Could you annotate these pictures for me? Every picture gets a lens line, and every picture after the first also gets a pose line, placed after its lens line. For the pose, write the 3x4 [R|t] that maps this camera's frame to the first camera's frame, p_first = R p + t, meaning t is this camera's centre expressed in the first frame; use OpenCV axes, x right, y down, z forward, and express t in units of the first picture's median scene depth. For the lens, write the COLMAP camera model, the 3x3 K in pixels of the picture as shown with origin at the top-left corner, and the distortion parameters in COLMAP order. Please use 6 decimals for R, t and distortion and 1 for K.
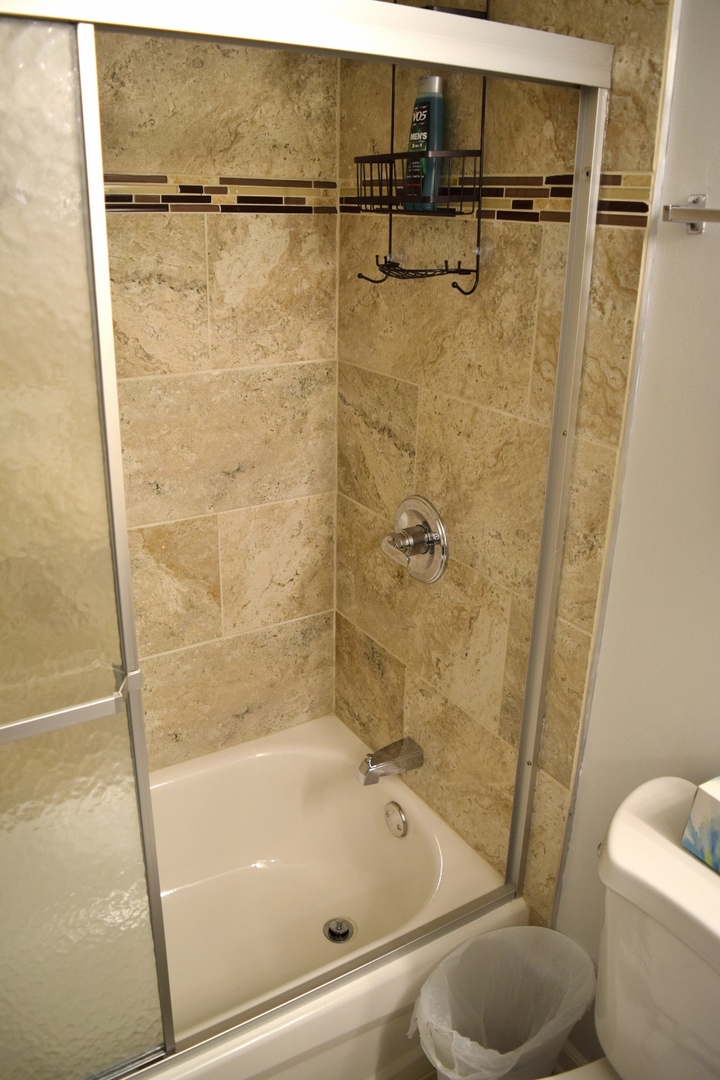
lens RADIAL K [[865.6, 0, 359.3], [0, 865.6, 551.3], [0, 0, 1]] dist [-0.096359, 0.025281]
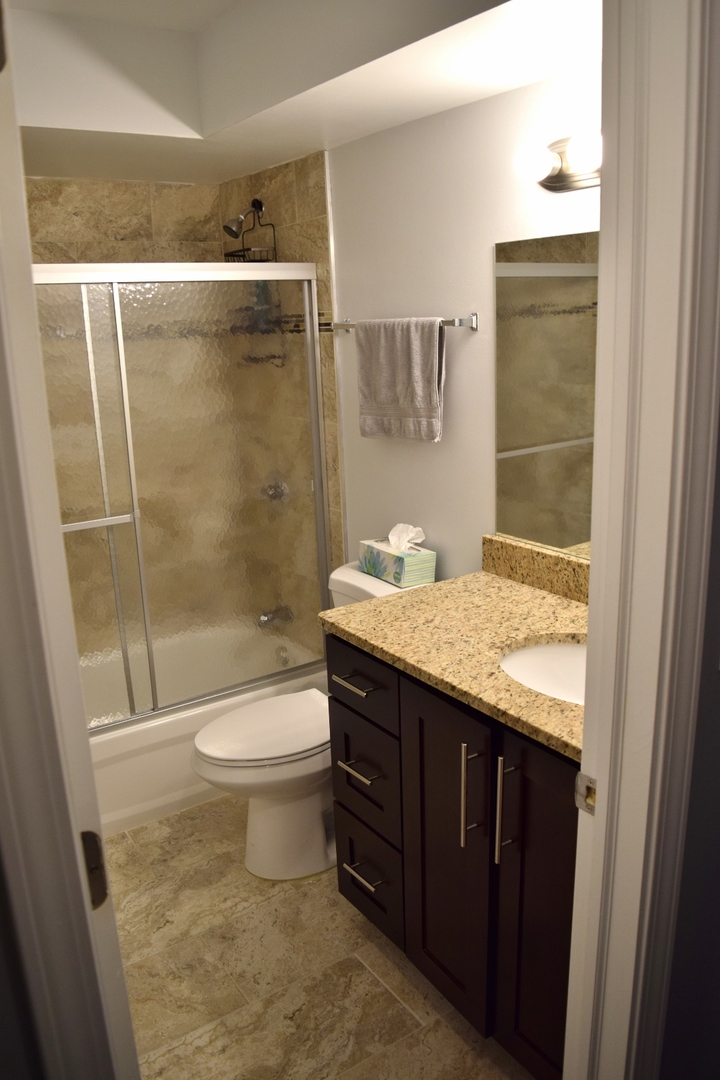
lens RADIAL K [[865.6, 0, 363.2], [0, 865.6, 533.0], [0, 0, 1]] dist [-0.096359, 0.025281]
pose [[0.997292, -0.069873, 0.022925, 0.272862], [0.072422, 0.987315, -0.141295, 0.472795], [-0.012762, 0.142573, 0.989702, -1.193075]]
